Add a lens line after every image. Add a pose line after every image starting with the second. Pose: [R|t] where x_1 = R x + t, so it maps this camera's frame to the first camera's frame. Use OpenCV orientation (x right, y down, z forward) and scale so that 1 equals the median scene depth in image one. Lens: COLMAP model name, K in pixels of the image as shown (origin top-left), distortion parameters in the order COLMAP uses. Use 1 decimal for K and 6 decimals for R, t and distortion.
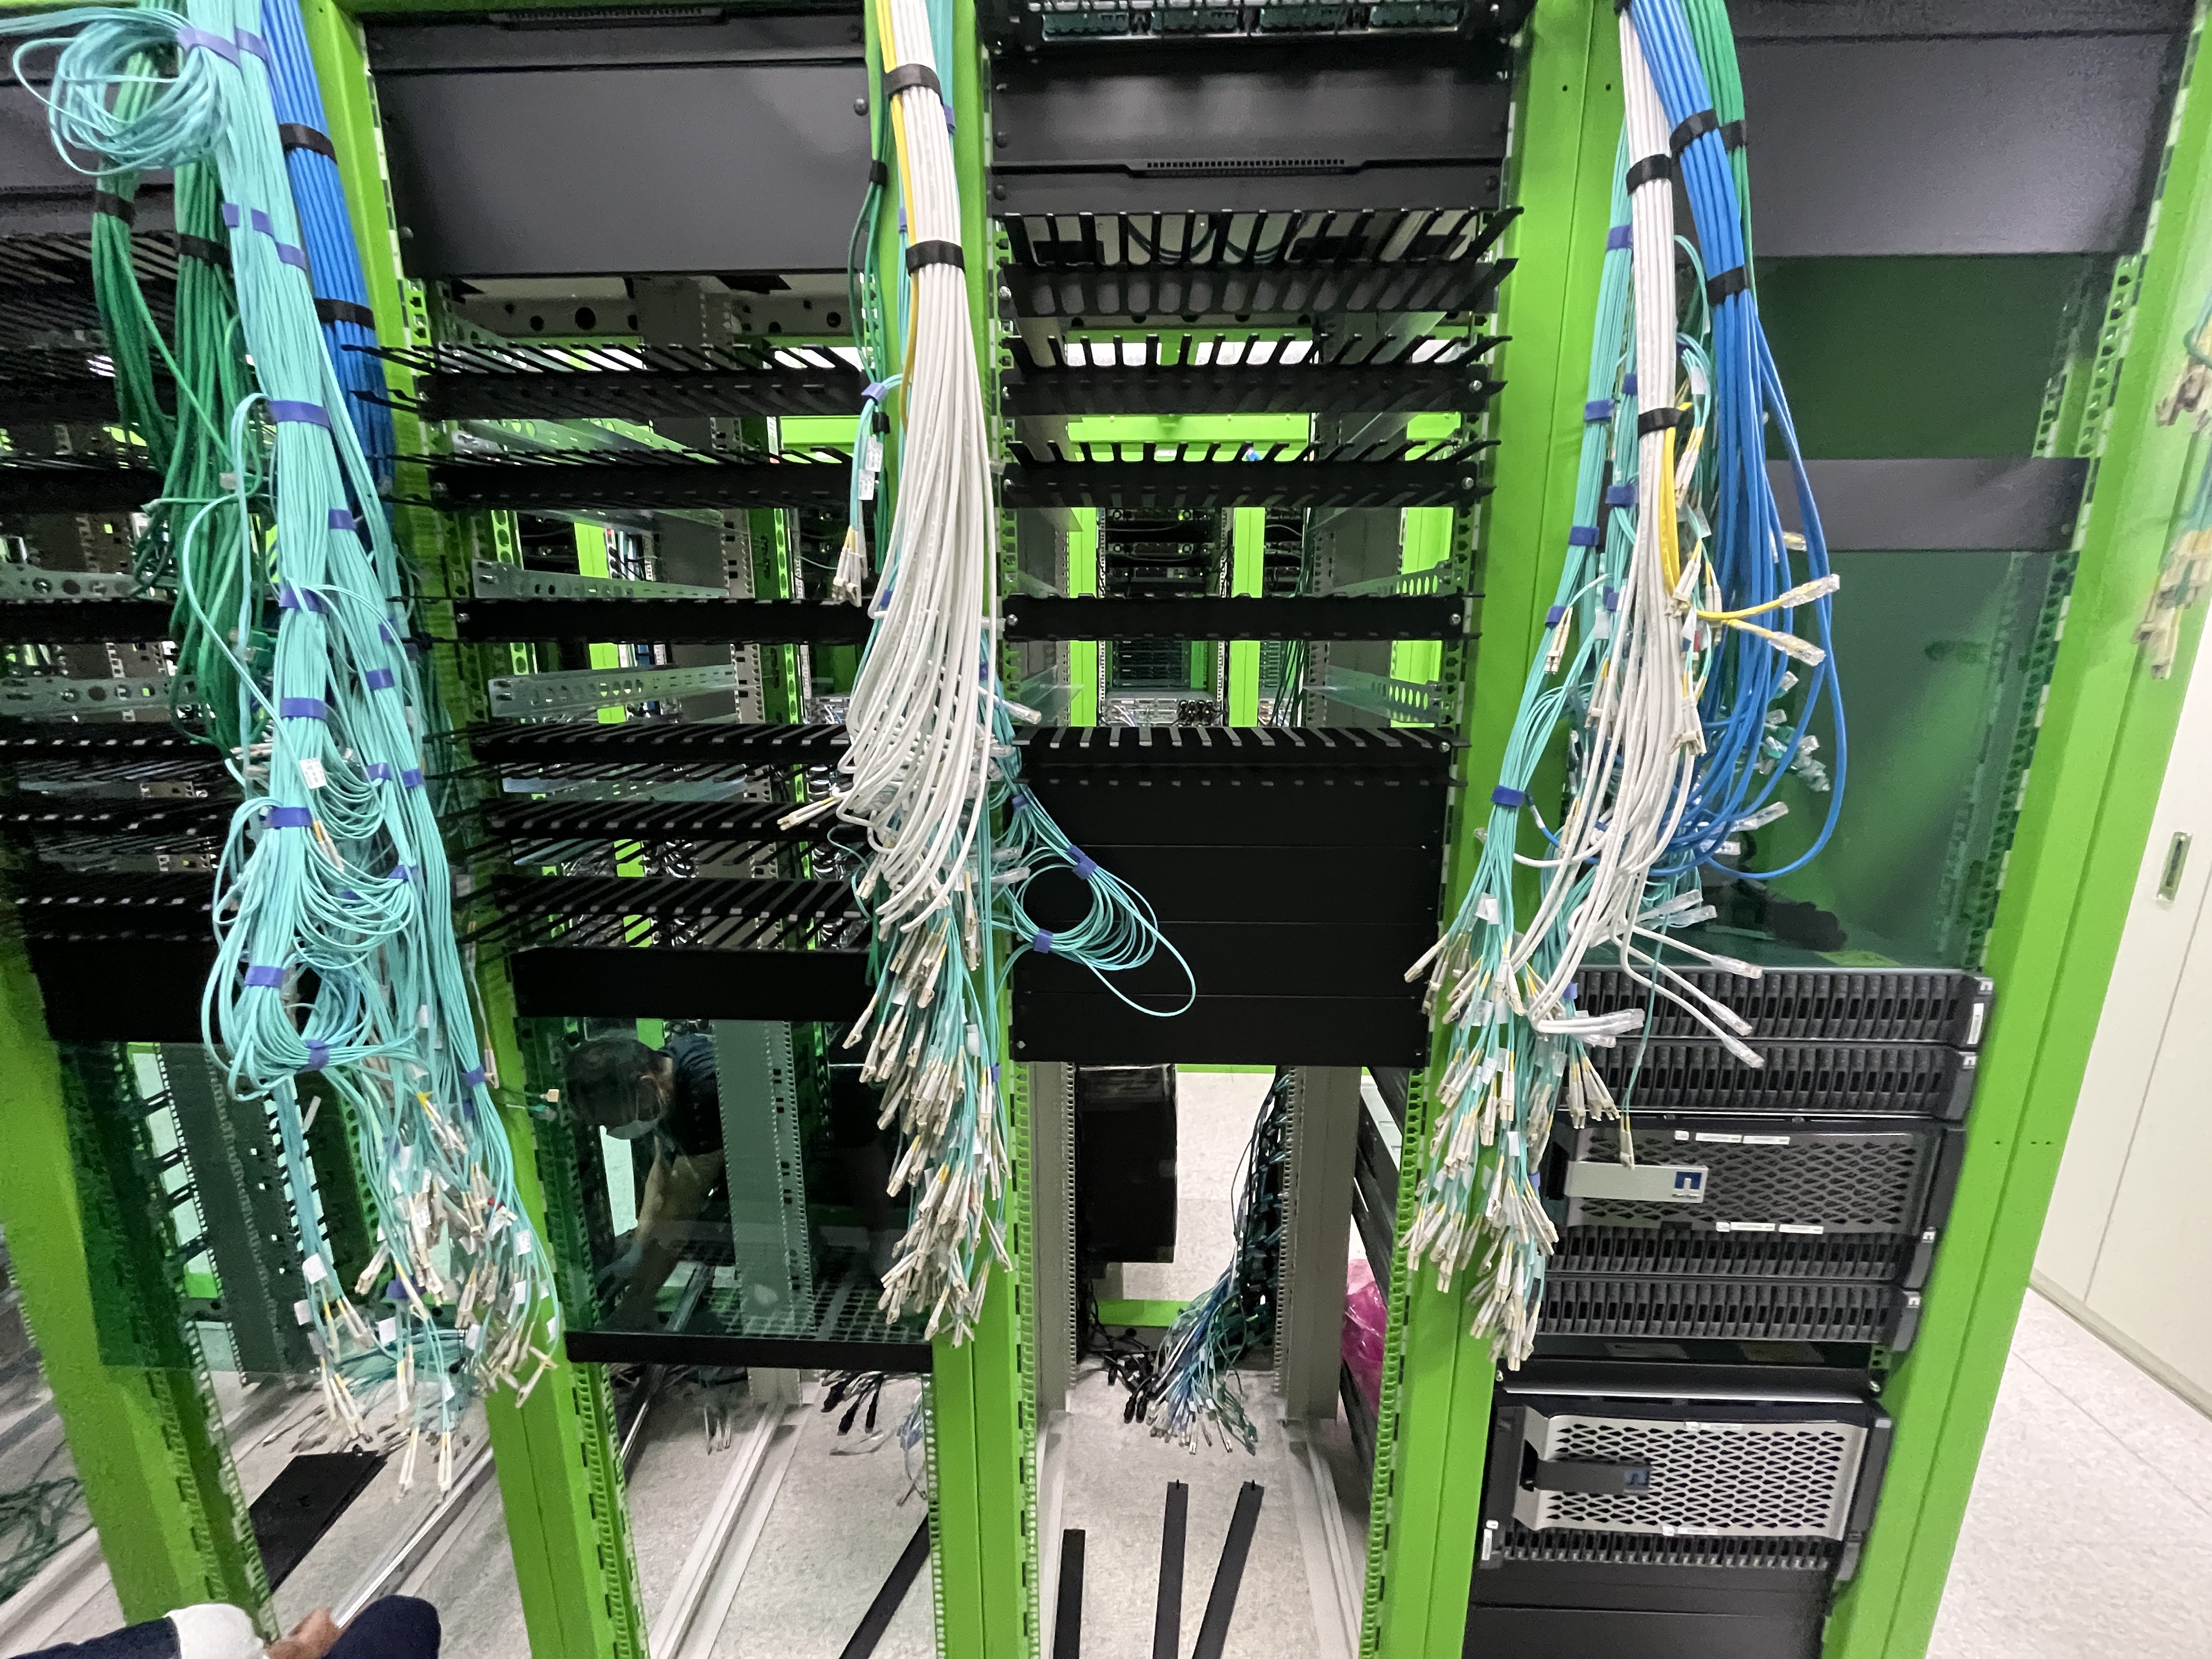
lens RADIAL K [[890.7, 0, 1101.5], [0, 890.7, 832.5], [0, 0, 1]] dist [-0.004211, 0.000116]
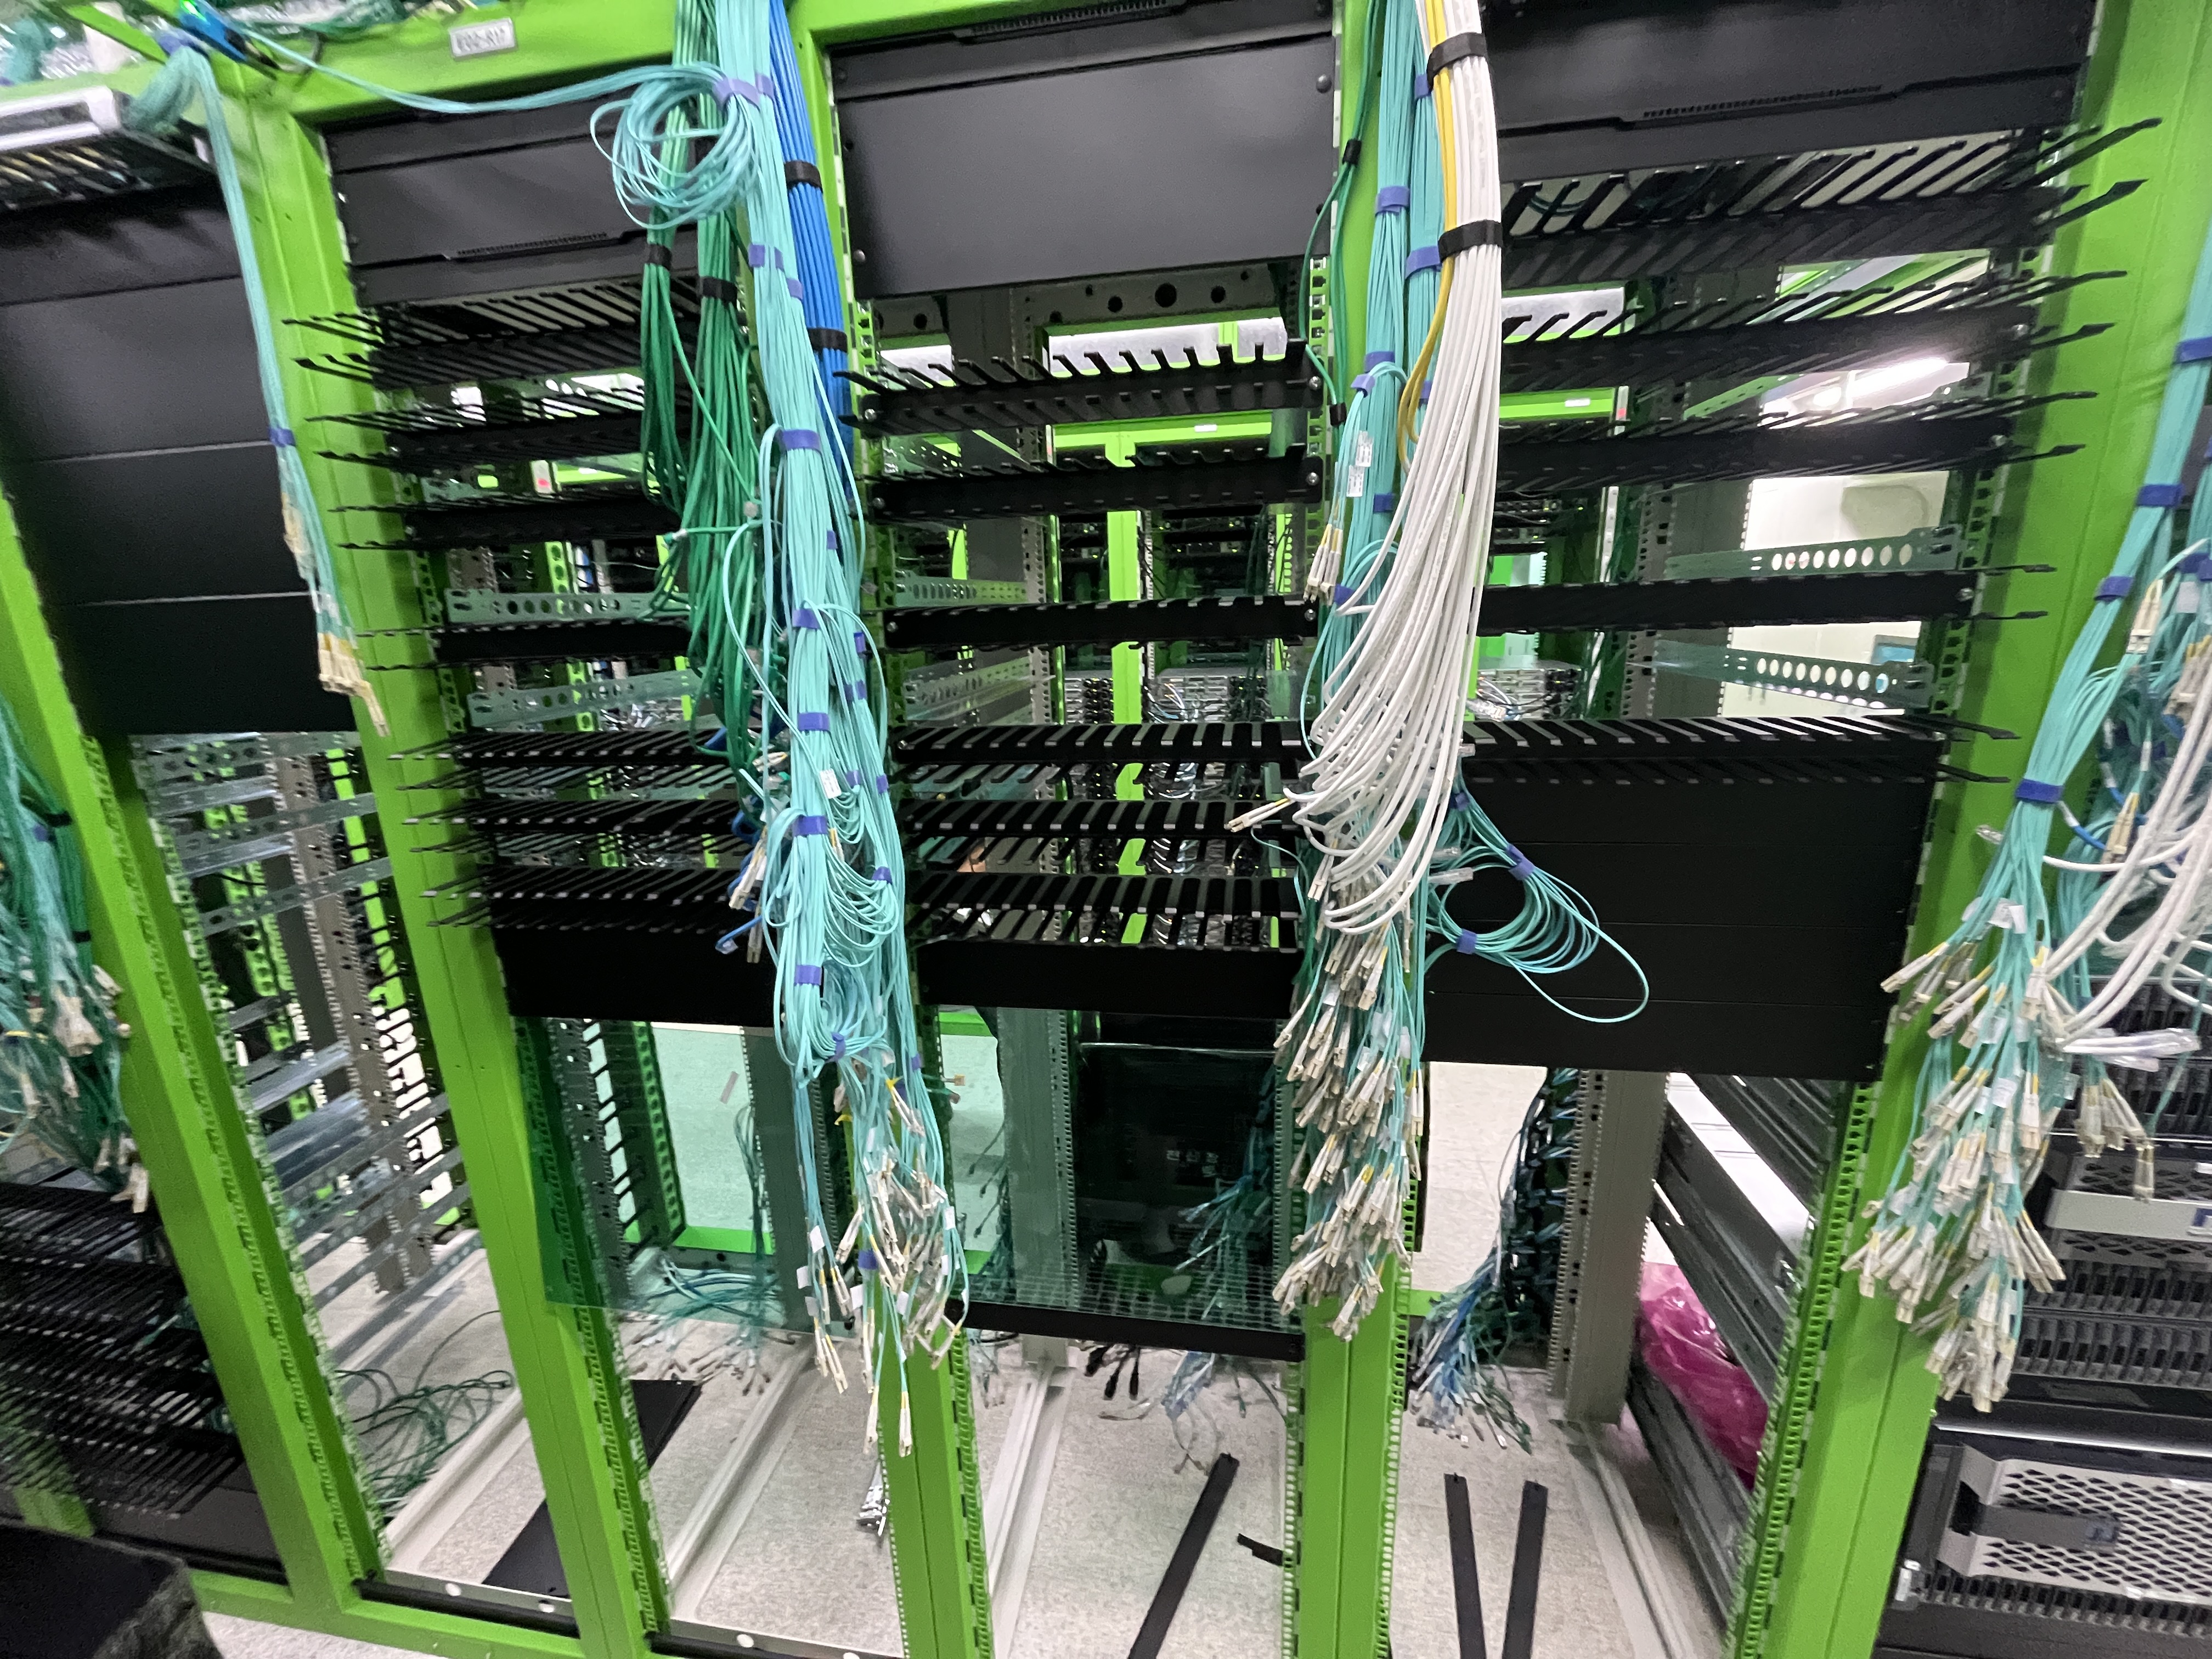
lens RADIAL K [[890.7, 0, 1101.5], [0, 890.7, 832.5], [0, 0, 1]] dist [-0.004211, 0.000116]
pose [[0.991311, -0.002190, -0.131522, -0.333651], [0.006364, 0.999489, 0.031328, -0.030674], [0.131386, -0.031892, 0.990818, -0.012912]]
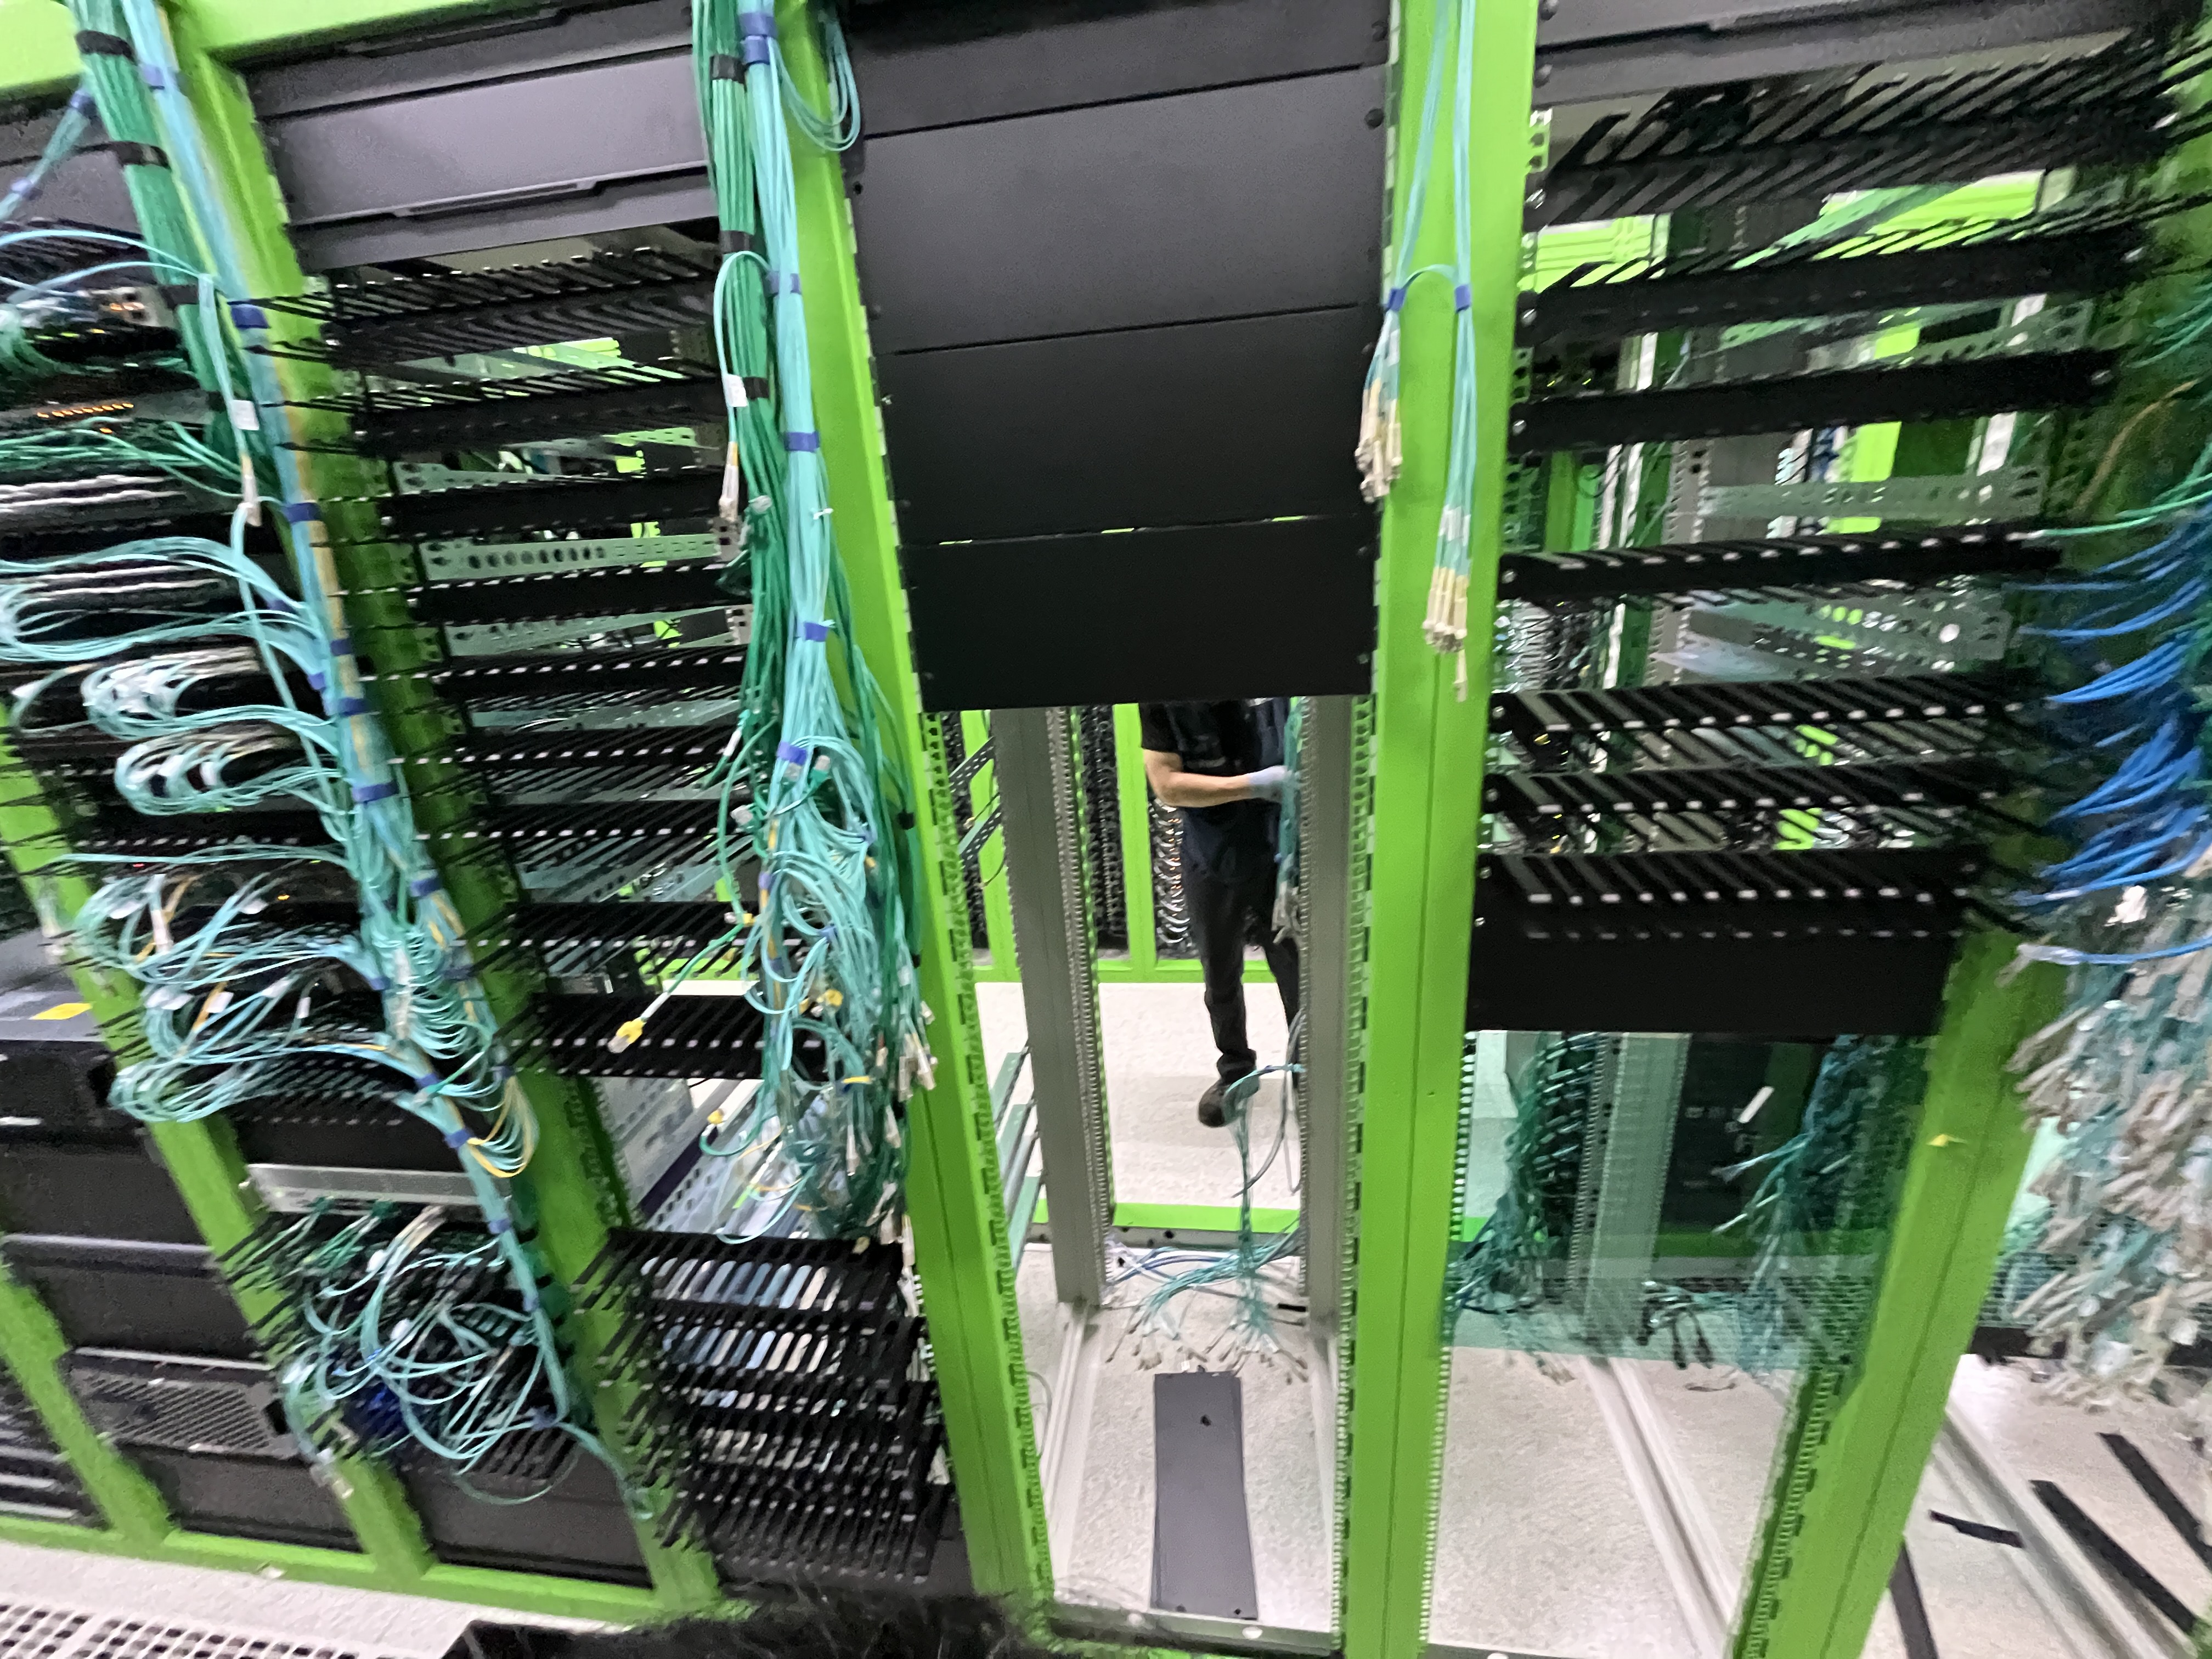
lens RADIAL K [[876.6, 0, 1106.0], [0, 876.6, 829.5], [0, 0, 1]] dist [-0.001594, -0.000101]
pose [[0.992592, -0.031958, -0.117219, -1.629474], [0.044716, 0.993158, 0.107882, -0.105057], [0.112969, -0.112324, 0.987229, 0.076735]]
